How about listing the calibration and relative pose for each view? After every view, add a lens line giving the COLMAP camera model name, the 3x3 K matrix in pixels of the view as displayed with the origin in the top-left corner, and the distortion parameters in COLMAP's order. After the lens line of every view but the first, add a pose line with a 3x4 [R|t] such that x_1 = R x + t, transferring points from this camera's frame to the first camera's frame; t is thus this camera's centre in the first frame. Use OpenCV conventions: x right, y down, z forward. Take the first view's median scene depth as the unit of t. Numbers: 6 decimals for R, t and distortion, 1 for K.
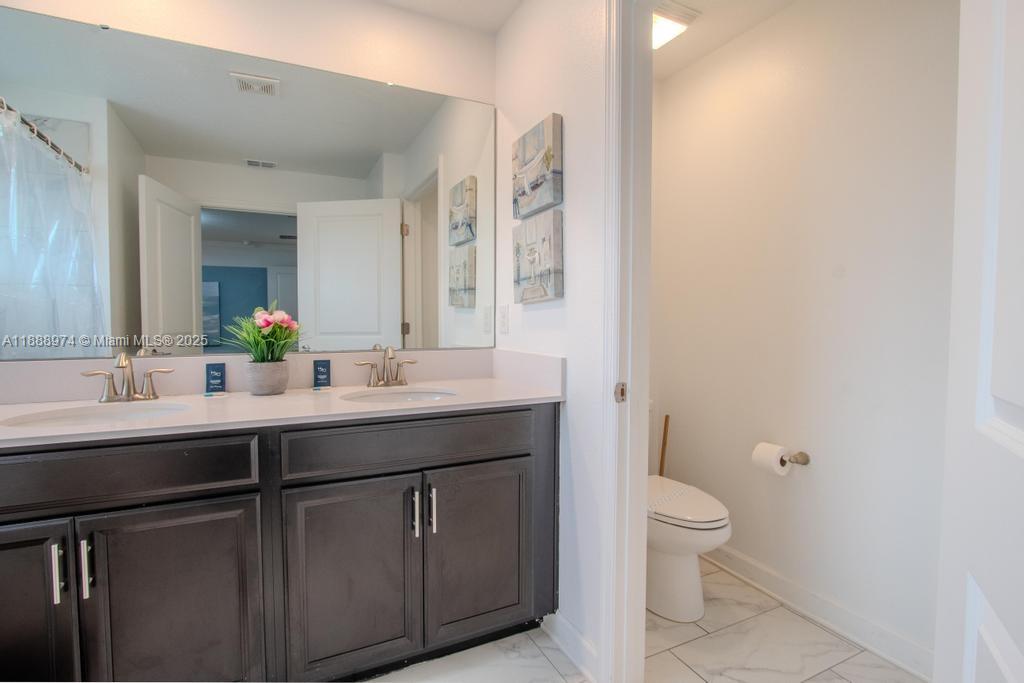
lens RADIAL K [[481.0, 0, 504.1], [0, 481.0, 339.6], [0, 0, 1]] dist [-0.016955, 0.001335]
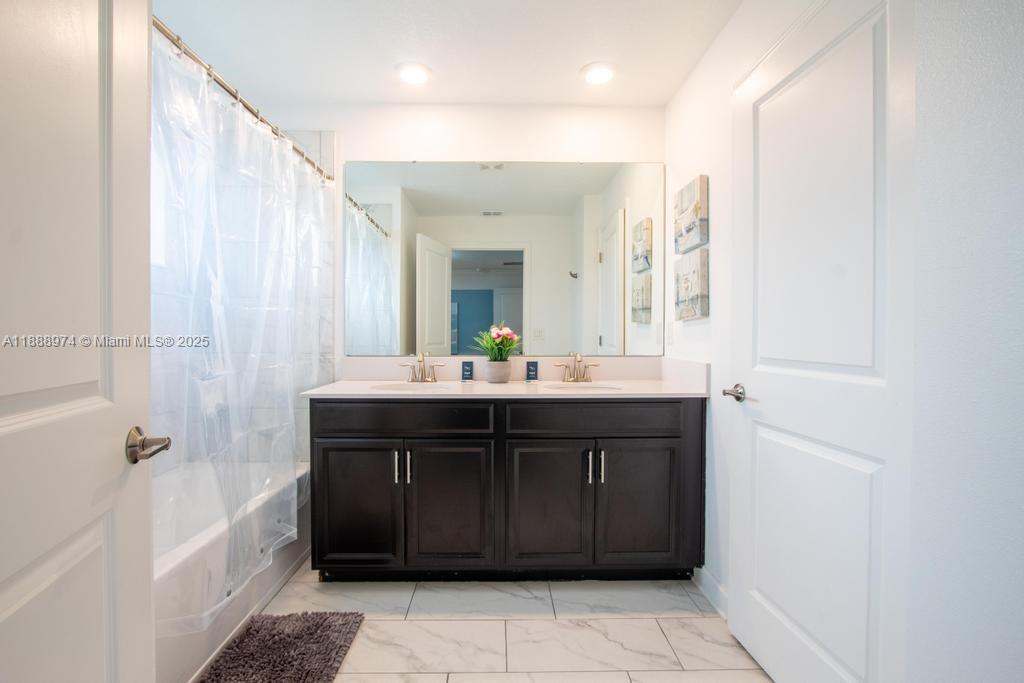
lens RADIAL K [[481.0, 0, 504.1], [0, 481.0, 339.6], [0, 0, 1]] dist [-0.016955, 0.001335]
pose [[0.908223, 0.006552, -0.418436, 0.155743], [-0.018131, 0.999555, -0.023704, 0.013653], [0.418094, 0.029116, 0.907937, -0.367181]]
